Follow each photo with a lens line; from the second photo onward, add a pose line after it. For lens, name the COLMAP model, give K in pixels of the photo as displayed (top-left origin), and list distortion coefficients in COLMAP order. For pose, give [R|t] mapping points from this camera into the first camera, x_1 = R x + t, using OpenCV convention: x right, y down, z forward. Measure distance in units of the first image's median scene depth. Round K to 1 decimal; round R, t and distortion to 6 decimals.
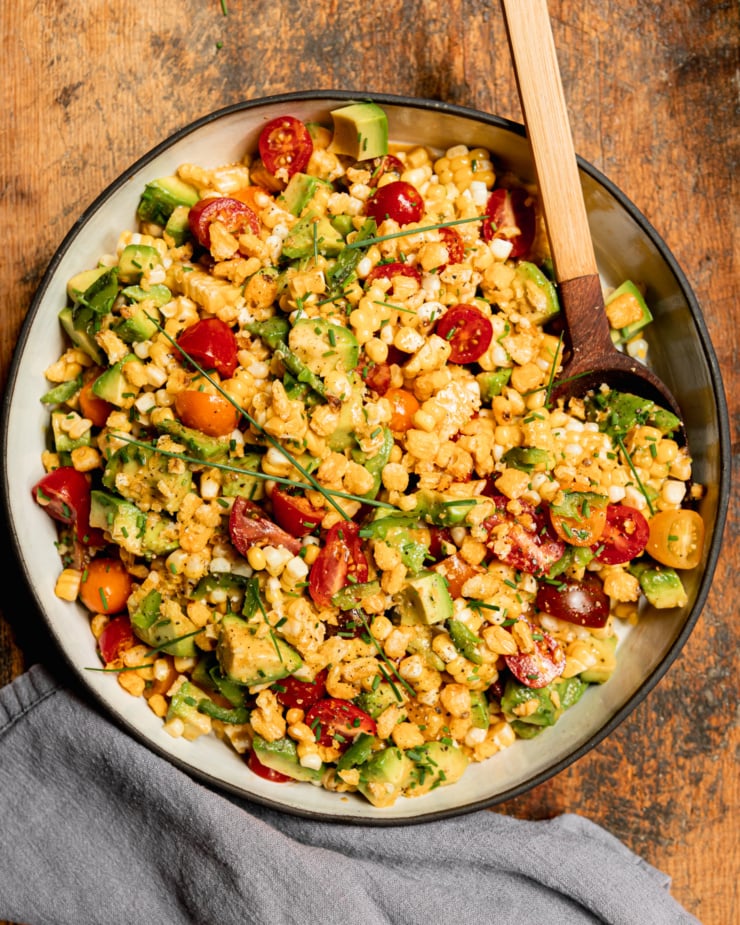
lens RADIAL K [[1220.5, 0, 370.9], [0, 1220.5, 485.5], [0, 0, 1]] dist [0.007806, -0.032633]
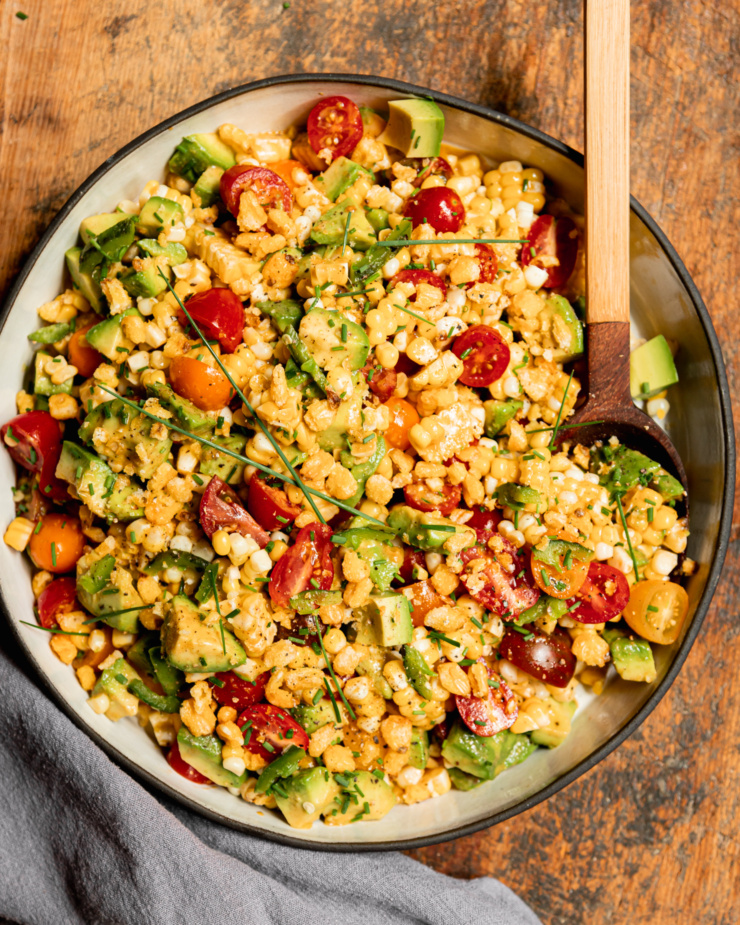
lens RADIAL K [[1546.5, 0, 351.6], [0, 1546.5, 500.5], [0, 0, 1]] dist [0.006940, 0.010357]
pose [[0.980519, 0.196408, 0.002463, -0.002924], [-0.196339, 0.980389, -0.016954, 0.026761], [-0.005745, 0.016141, 0.999853, -0.207604]]
